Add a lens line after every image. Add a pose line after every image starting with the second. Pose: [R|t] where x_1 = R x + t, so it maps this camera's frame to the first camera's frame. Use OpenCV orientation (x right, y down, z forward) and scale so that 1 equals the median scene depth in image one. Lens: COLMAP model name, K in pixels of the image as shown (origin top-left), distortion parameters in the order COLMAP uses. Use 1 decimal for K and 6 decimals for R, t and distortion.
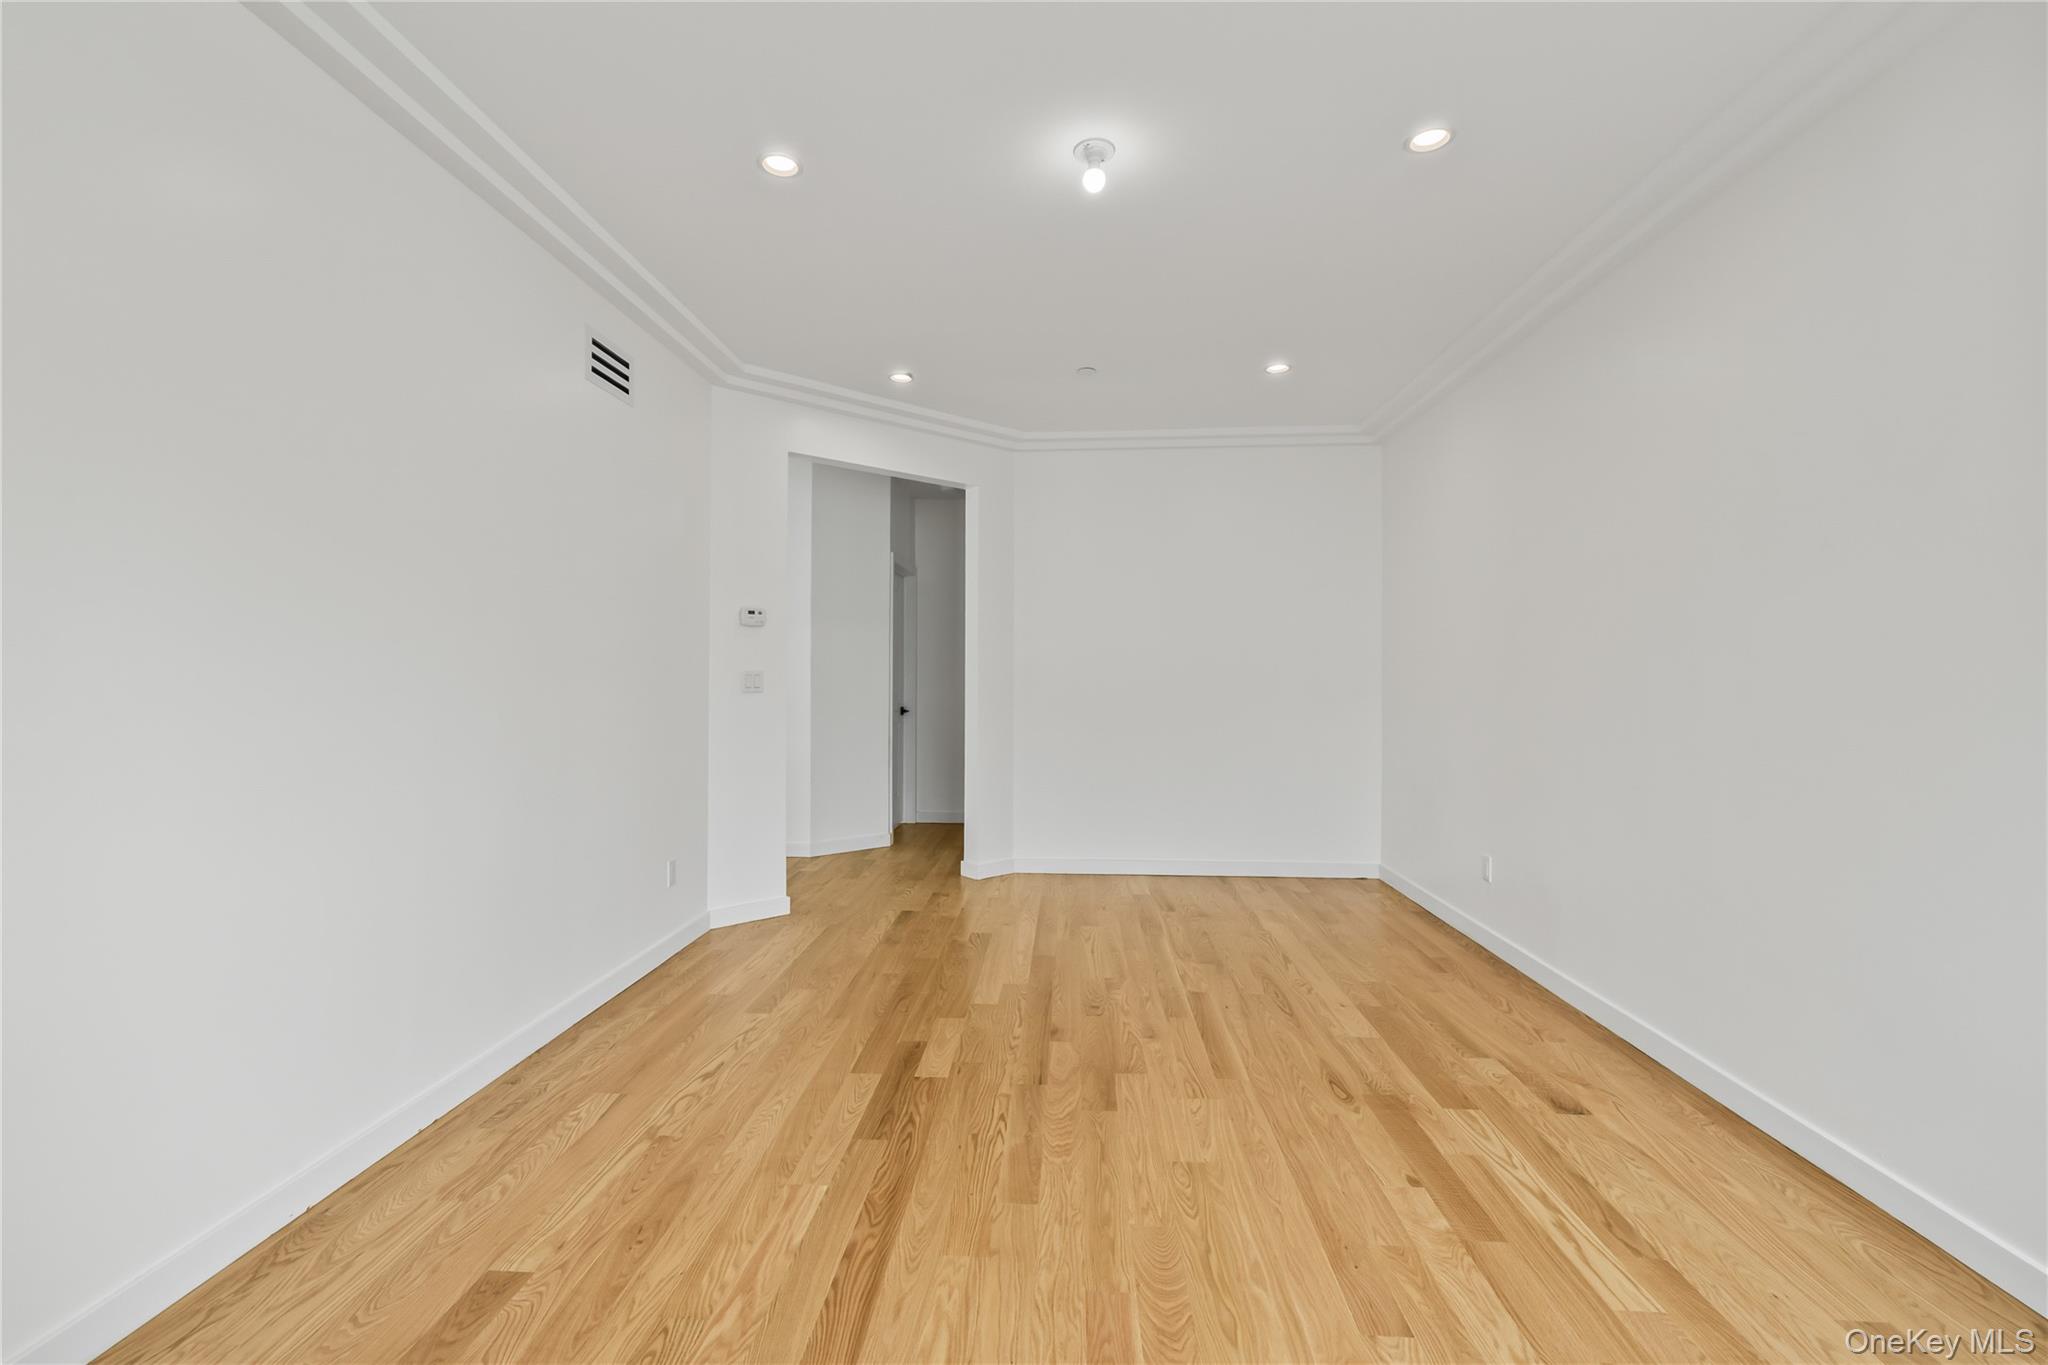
lens RADIAL K [[863.6, 0, 1014.0], [0, 863.6, 671.3], [0, 0, 1]] dist [0.002837, -0.000889]
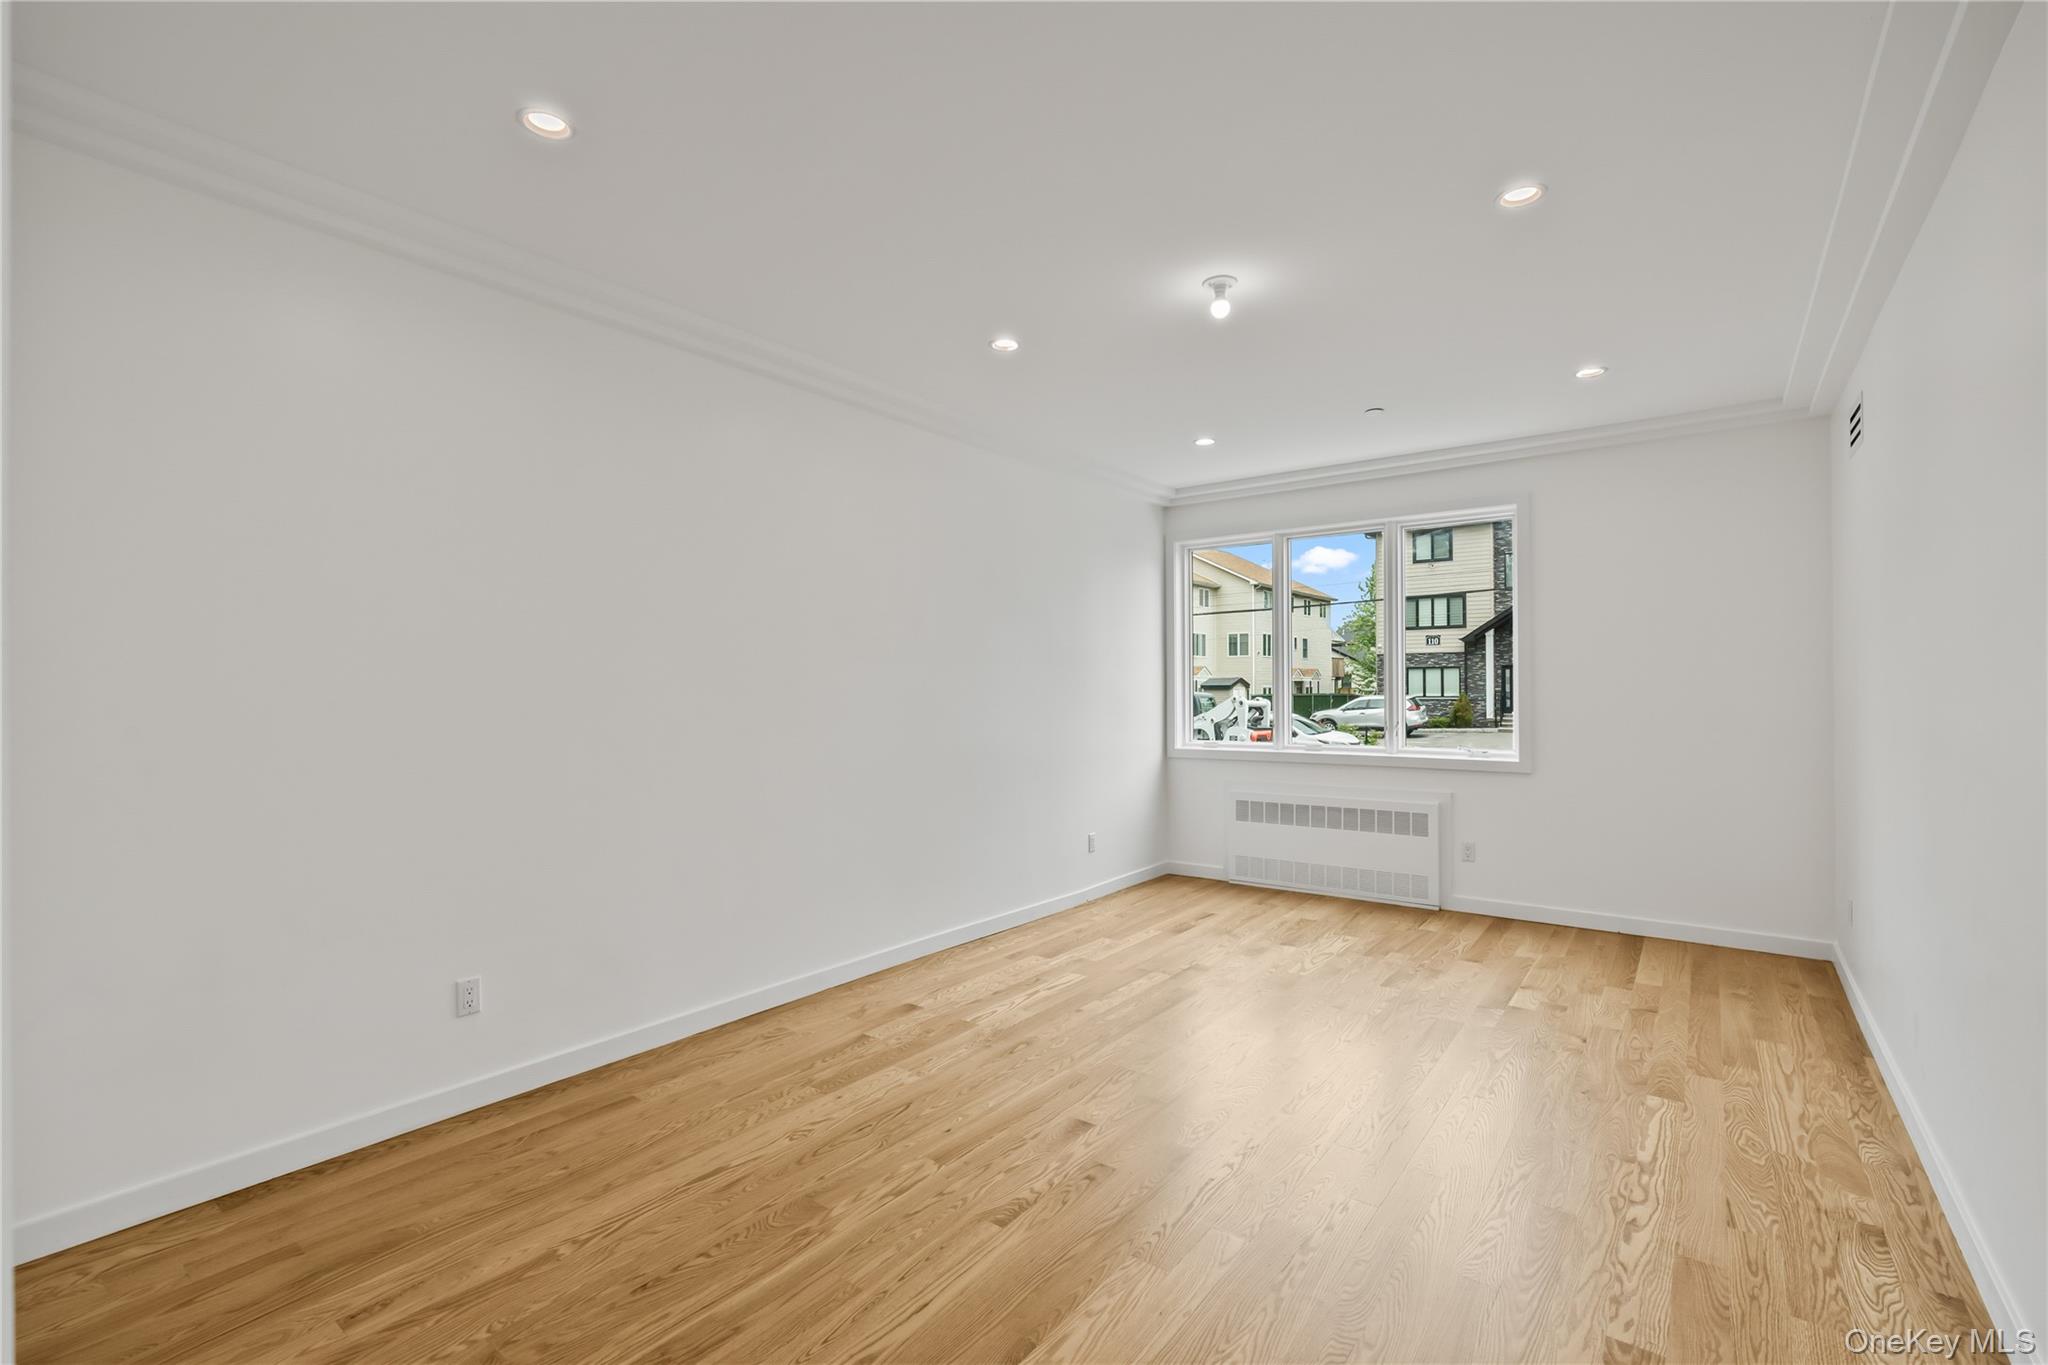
lens RADIAL K [[916.2, 0, 1026.7], [0, 916.2, 688.6], [0, 0, 1]] dist [-0.001463, 0.000291]
pose [[-0.837332, -0.001957, 0.546692, -0.338180], [-0.004549, 0.999984, -0.003386, -0.029088], [-0.546676, -0.005322, -0.837327, 1.990840]]
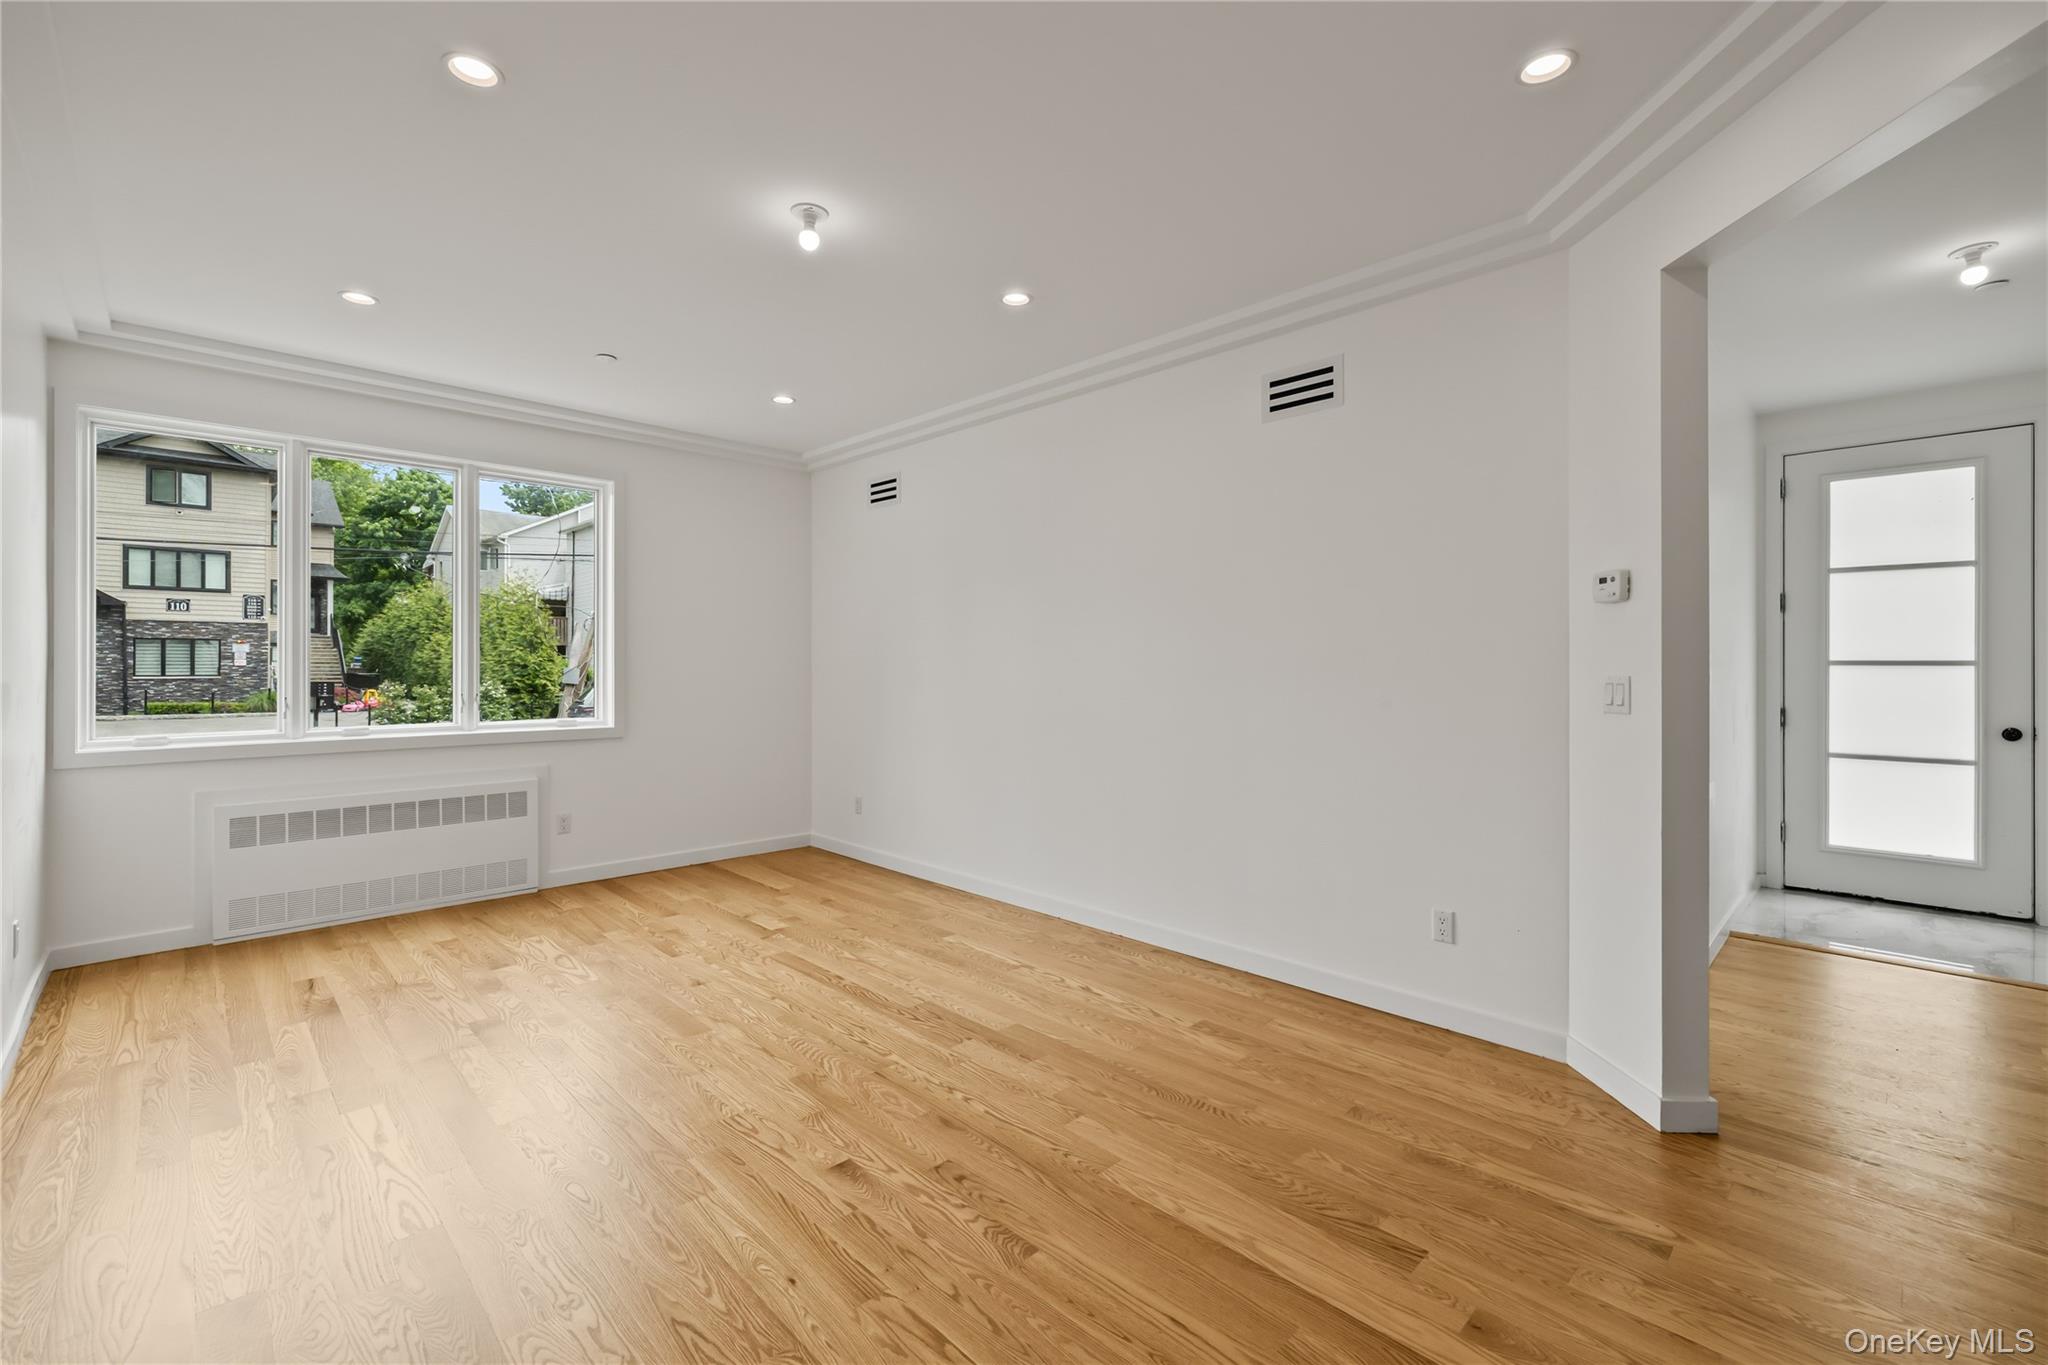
lens RADIAL K [[863.6, 0, 1015.1], [0, 863.6, 675.0], [0, 0, 1]] dist [0.002837, -0.000889]
pose [[-0.666079, 0.000448, -0.745881, 0.670094], [0.000312, 1.000000, 0.000322, -0.003585], [0.745881, -0.000018, -0.666079, 1.749469]]
